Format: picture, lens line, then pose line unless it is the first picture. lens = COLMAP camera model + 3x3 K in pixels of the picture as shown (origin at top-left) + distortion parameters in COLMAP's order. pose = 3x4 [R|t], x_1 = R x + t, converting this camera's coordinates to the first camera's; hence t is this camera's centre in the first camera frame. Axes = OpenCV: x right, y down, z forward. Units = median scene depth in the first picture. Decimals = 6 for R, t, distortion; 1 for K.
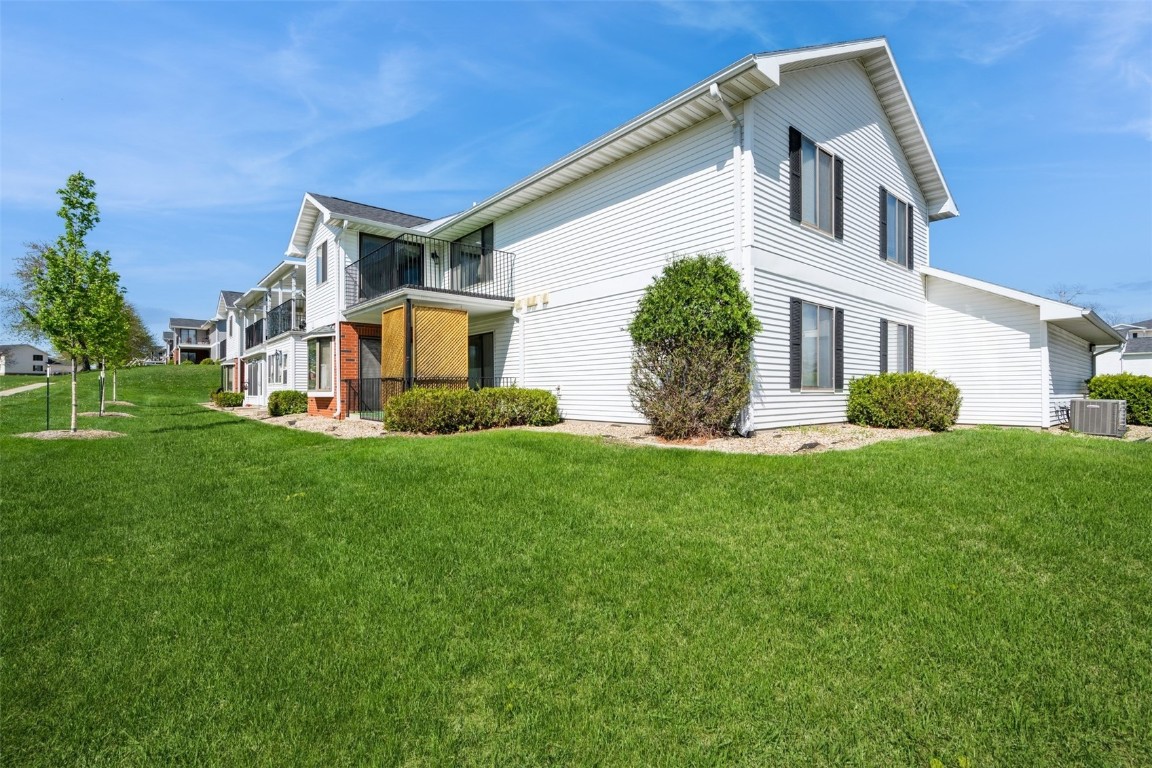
lens RADIAL K [[520.6, 0, 576.7], [0, 520.6, 394.0], [0, 0, 1]] dist [0.000424, -0.000047]
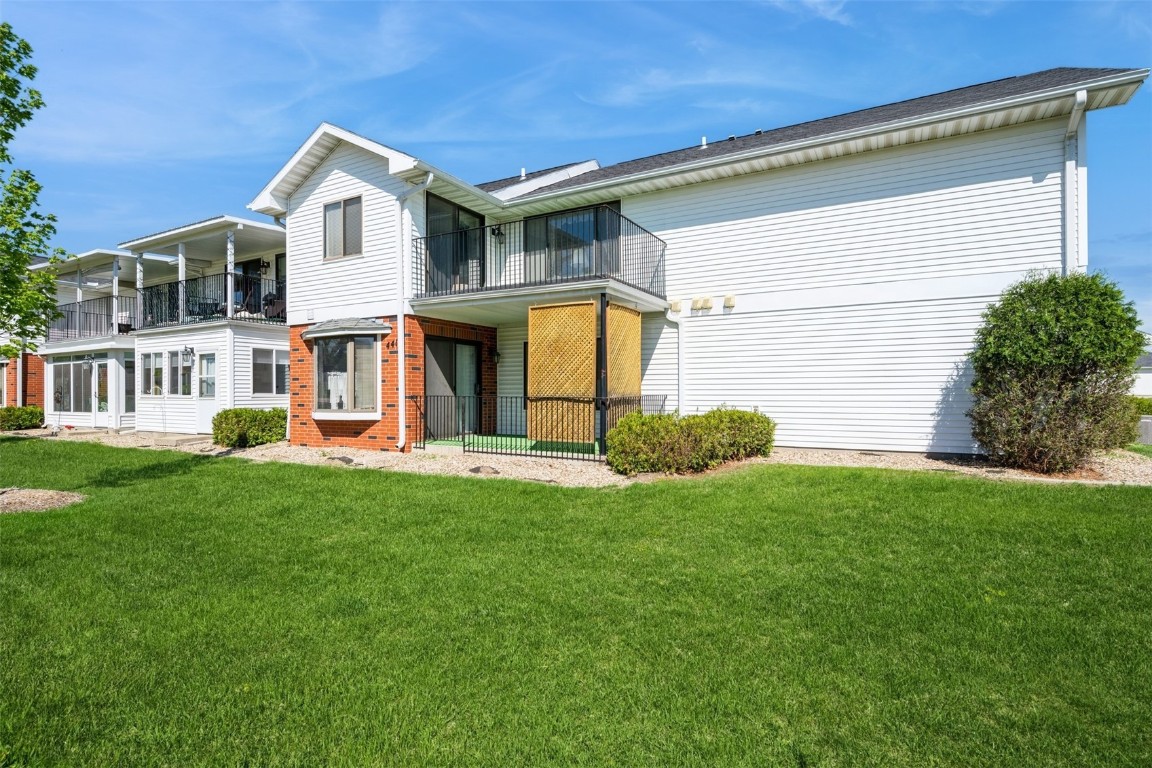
lens RADIAL K [[574.8, 0, 573.3], [0, 574.8, 399.3], [0, 0, 1]] dist [-0.000059, -0.000046]
pose [[0.937636, -0.003575, 0.347601, -0.528487], [0.002319, 0.999989, 0.004028, -0.026549], [-0.347612, -0.002971, 0.937634, 0.192105]]
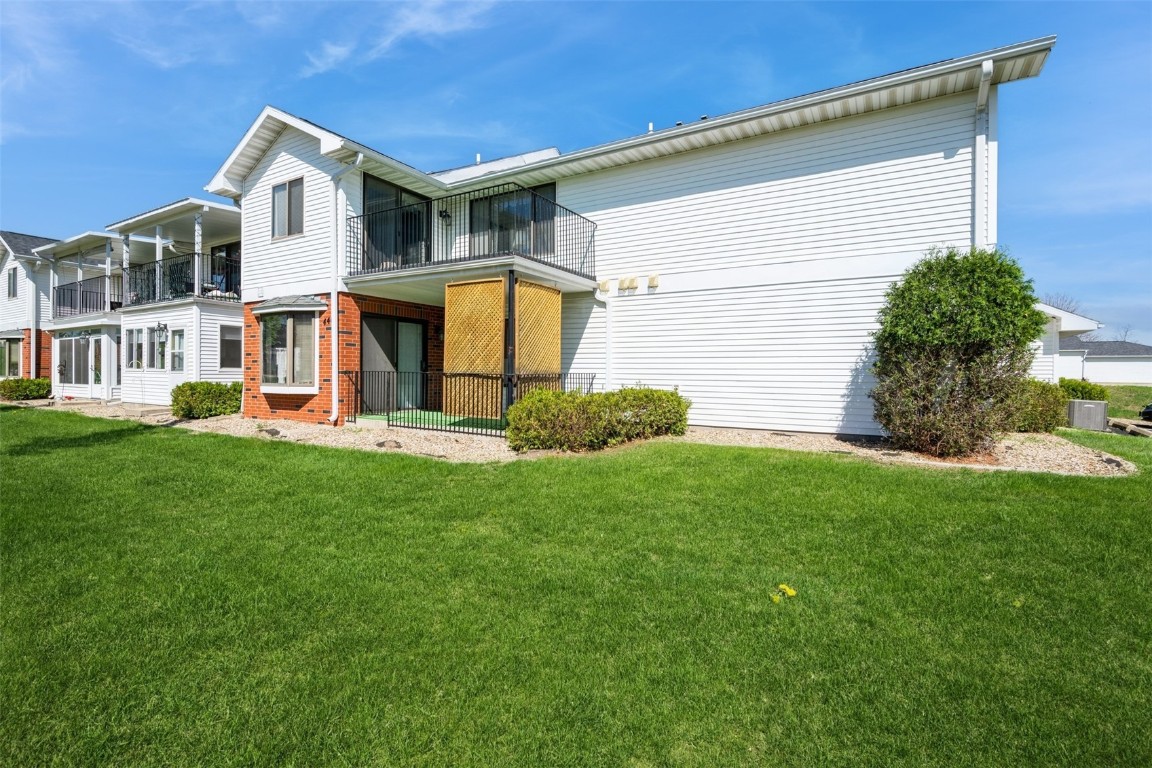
lens RADIAL K [[528.6, 0, 576.0], [0, 528.6, 384.0], [0, 0, 1]] dist [0.000001, 0.000020]
pose [[0.947332, 0.006441, 0.320187, -0.387781], [-0.010530, 0.999884, 0.011042, -0.021937], [-0.320079, -0.013832, 0.947290, 0.195967]]
